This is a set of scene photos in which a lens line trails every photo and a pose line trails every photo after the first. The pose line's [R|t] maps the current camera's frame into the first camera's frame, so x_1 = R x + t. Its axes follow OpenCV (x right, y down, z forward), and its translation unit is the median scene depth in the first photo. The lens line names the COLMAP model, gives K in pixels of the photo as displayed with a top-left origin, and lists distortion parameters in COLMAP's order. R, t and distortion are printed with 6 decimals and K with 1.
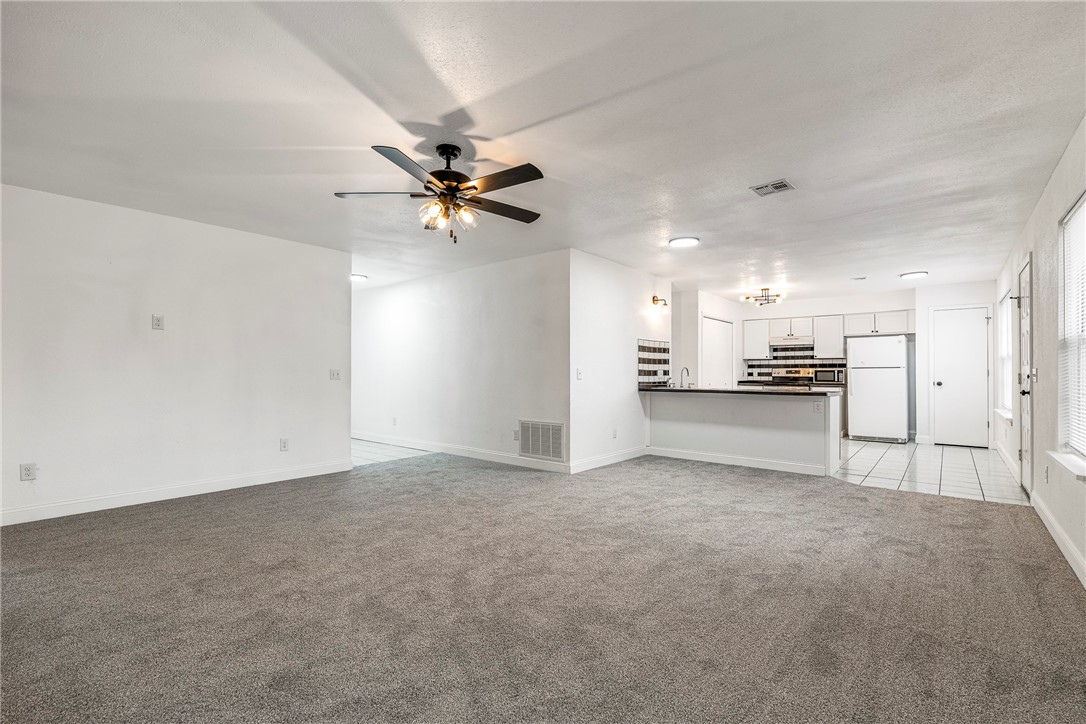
lens RADIAL K [[496.1, 0, 546.5], [0, 496.1, 366.4], [0, 0, 1]] dist [-0.001495, 0.000130]
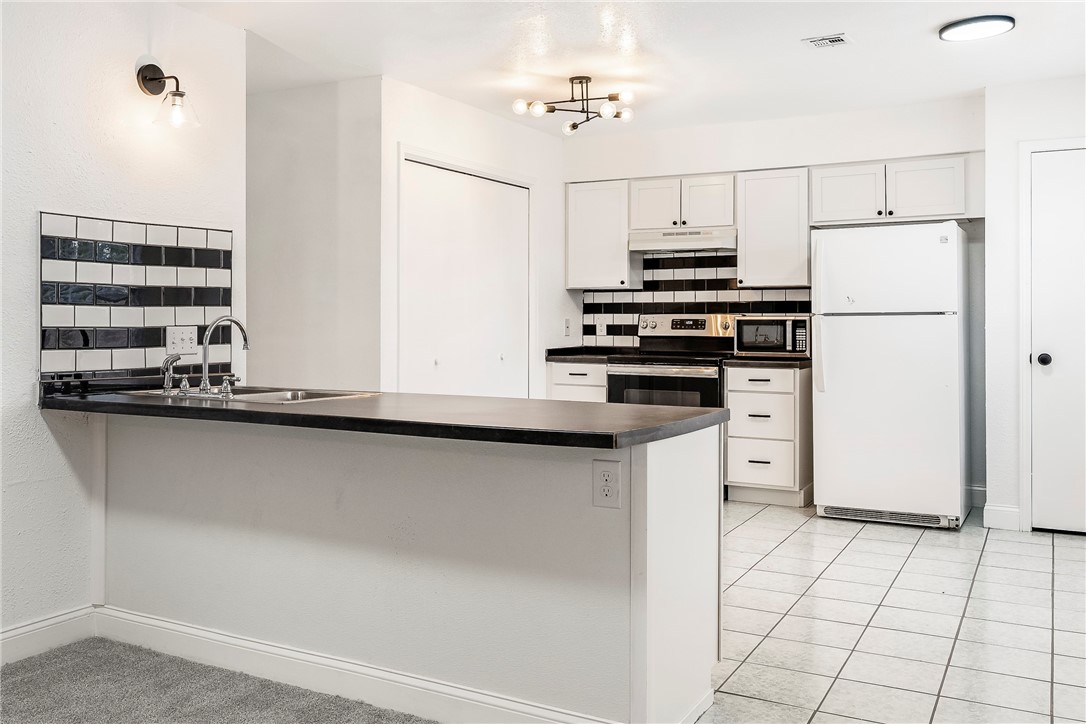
lens RADIAL K [[929.1, 0, 530.5], [0, 929.1, 308.0], [0, 0, 1]] dist [-0.014599, -0.002958]
pose [[0.985156, -0.002175, 0.171646, 0.294675], [0.001344, 0.999987, 0.004958, -0.004637], [-0.171654, -0.004654, 0.985146, 0.382689]]
